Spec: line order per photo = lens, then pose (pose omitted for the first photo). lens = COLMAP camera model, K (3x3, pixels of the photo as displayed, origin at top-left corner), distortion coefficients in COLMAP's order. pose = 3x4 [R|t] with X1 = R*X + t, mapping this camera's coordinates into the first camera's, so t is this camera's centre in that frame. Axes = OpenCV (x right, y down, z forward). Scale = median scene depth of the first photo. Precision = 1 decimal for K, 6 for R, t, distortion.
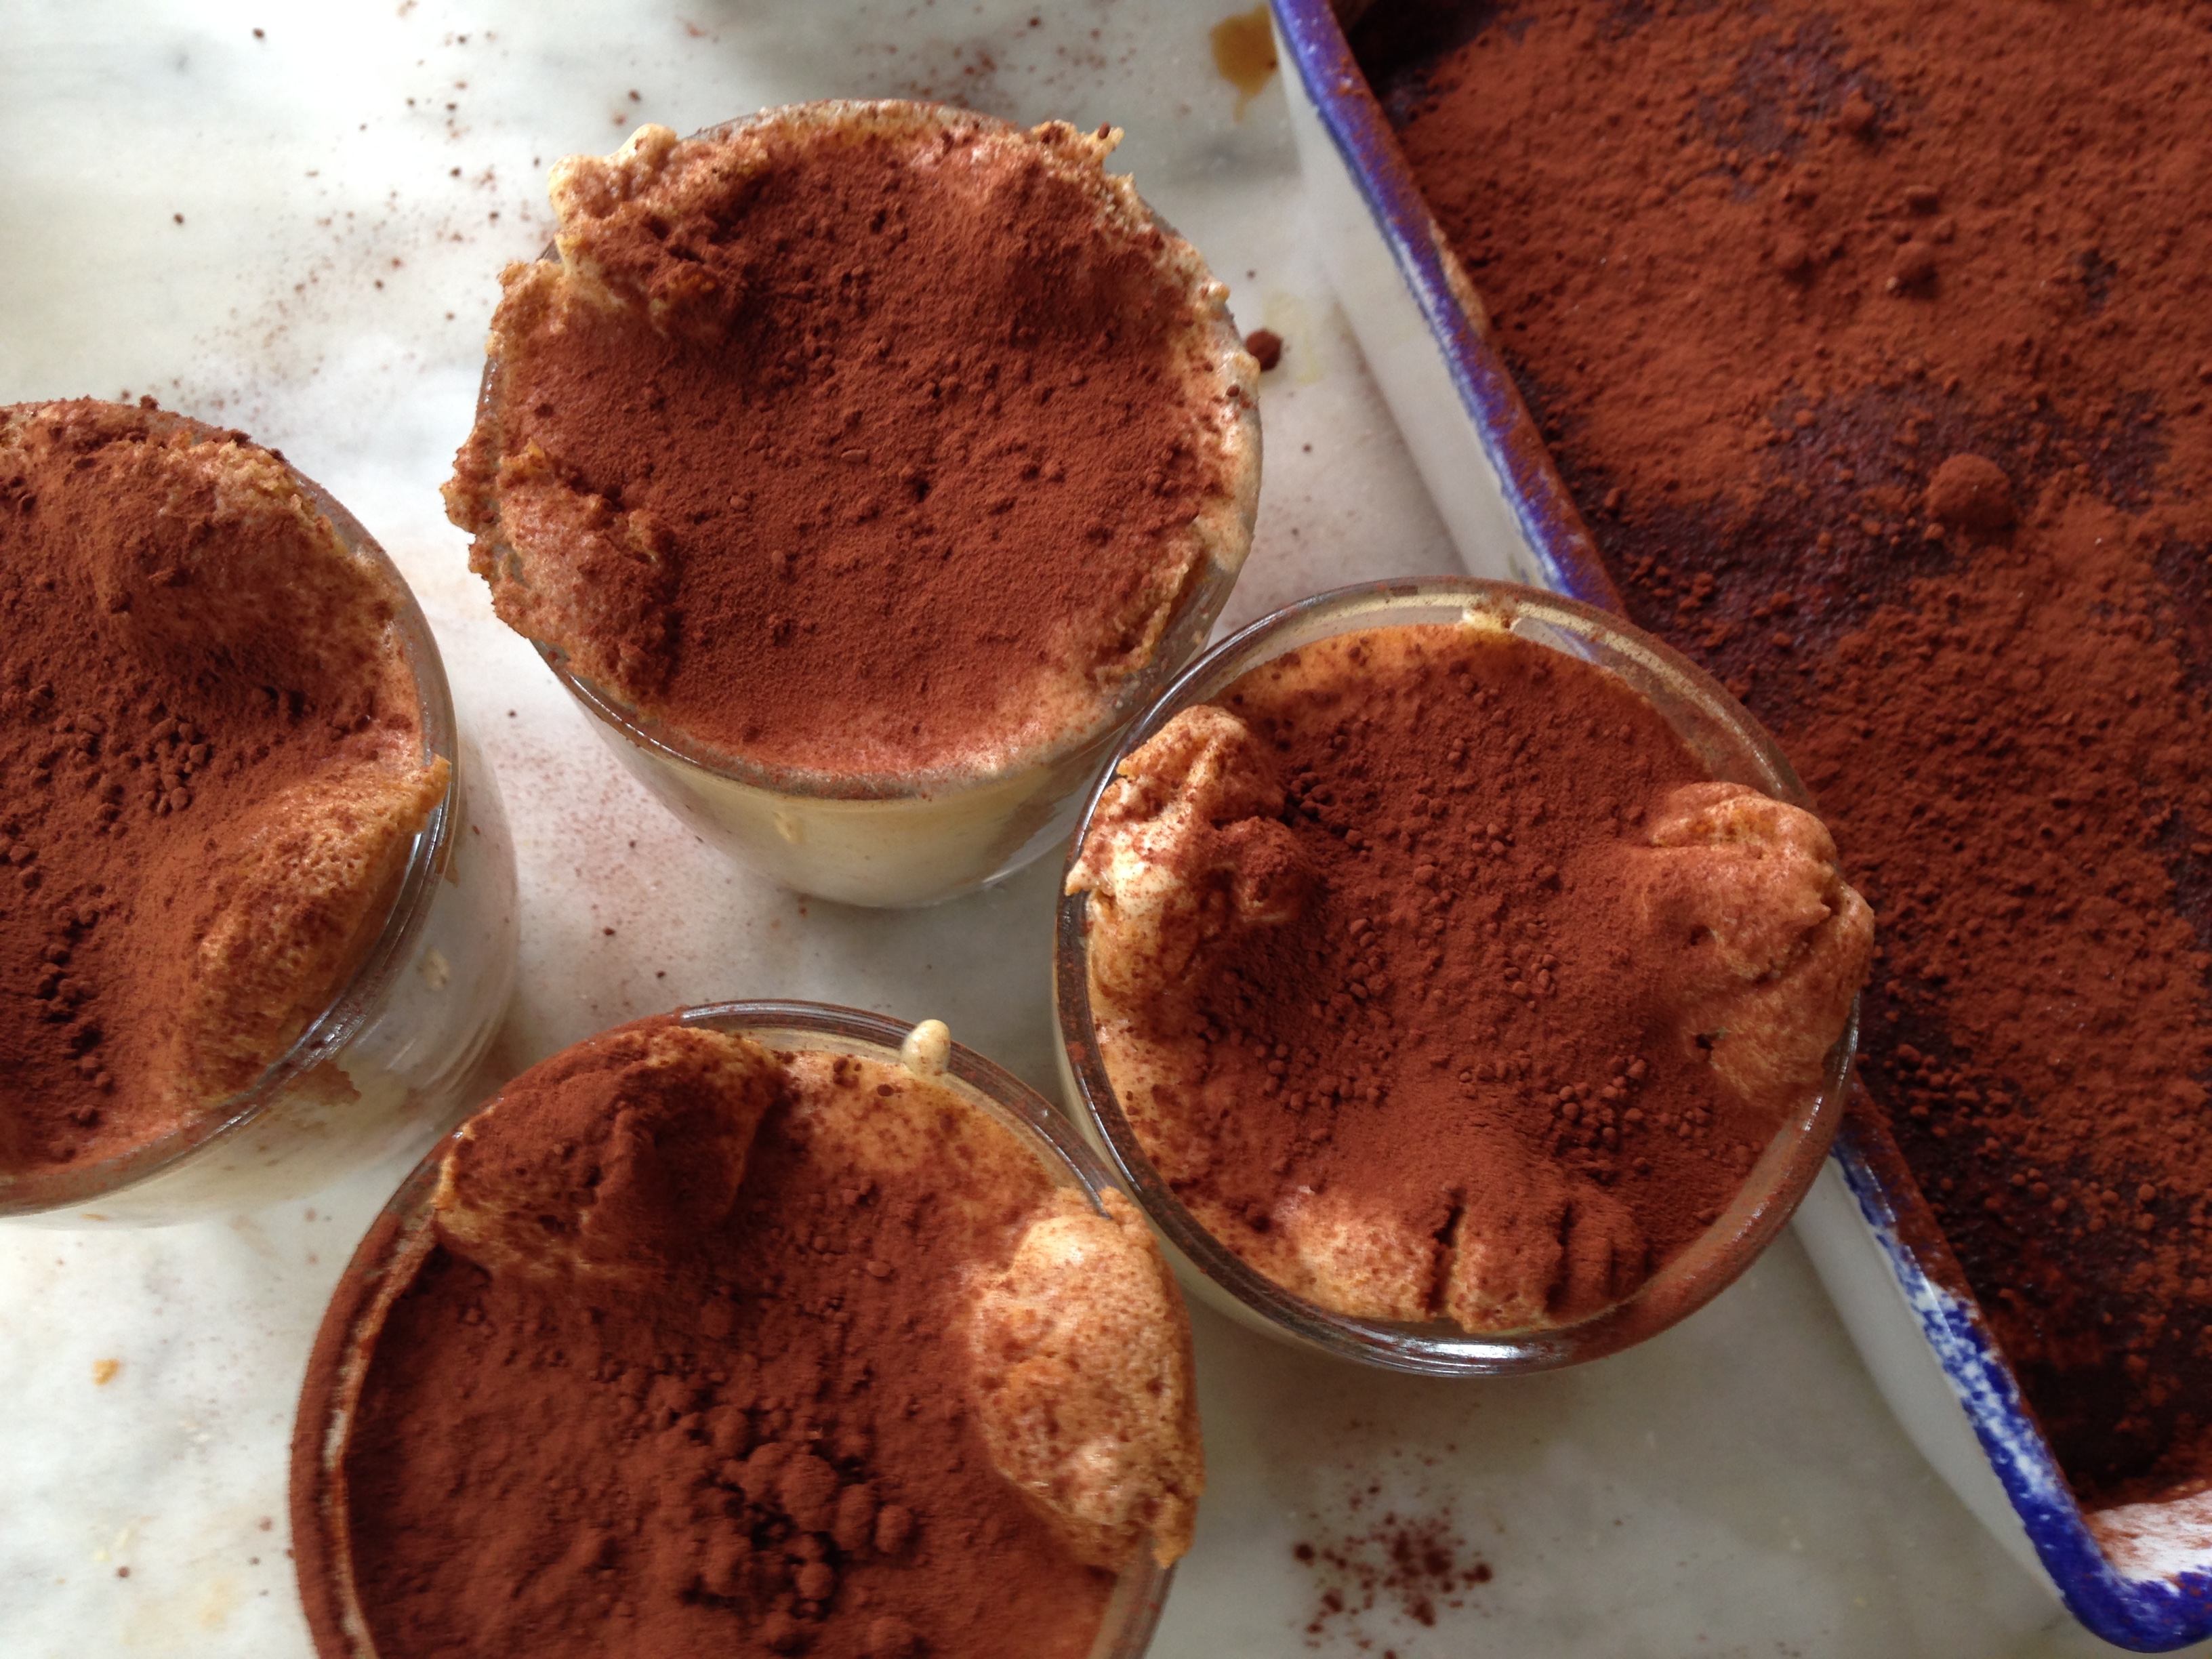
lens RADIAL K [[2132.7, 0, 1106.9], [0, 2132.7, 830.3], [0, 0, 1]] dist [0.017209, 0.000000]
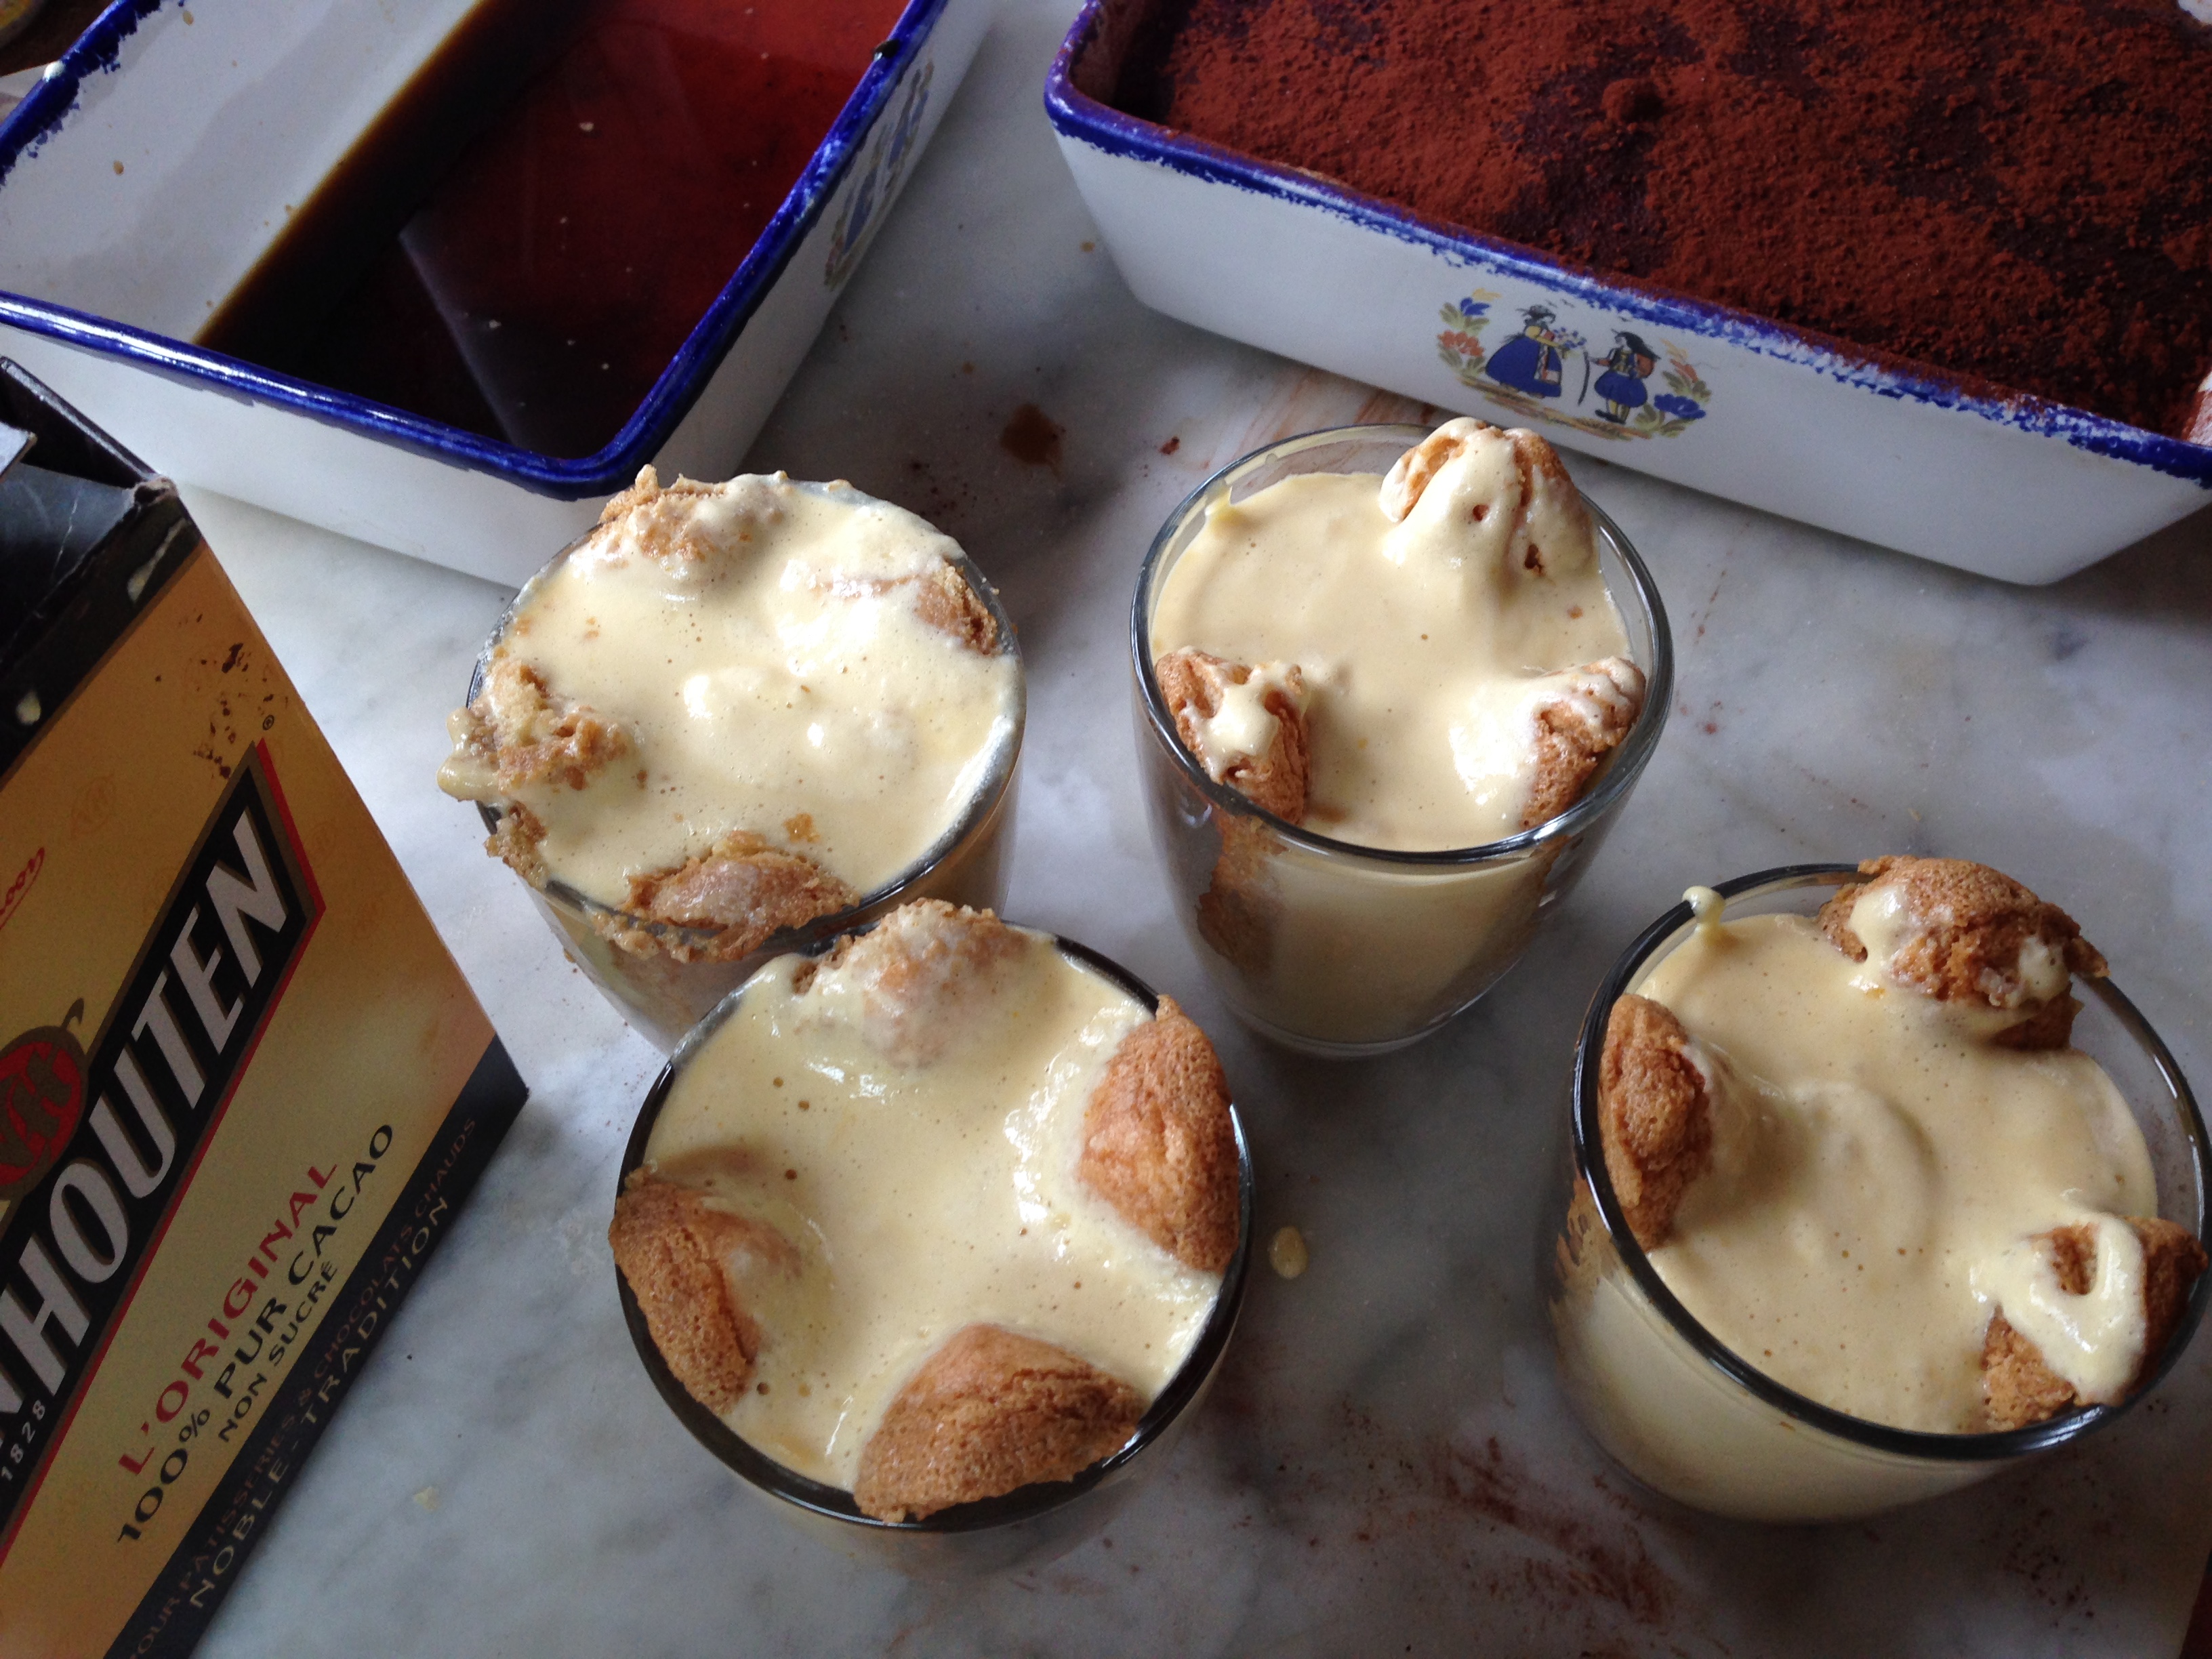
lens RADIAL K [[2132.7, 0, 1104.8], [0, 2132.7, 829.9], [0, 0, 1]] dist [0.017209, 0.000000]
pose [[0.723984, -0.627326, 0.286897, -0.754633], [0.676613, 0.726781, -0.118258, 0.179264], [-0.134325, 0.279735, 0.950634, -0.332720]]
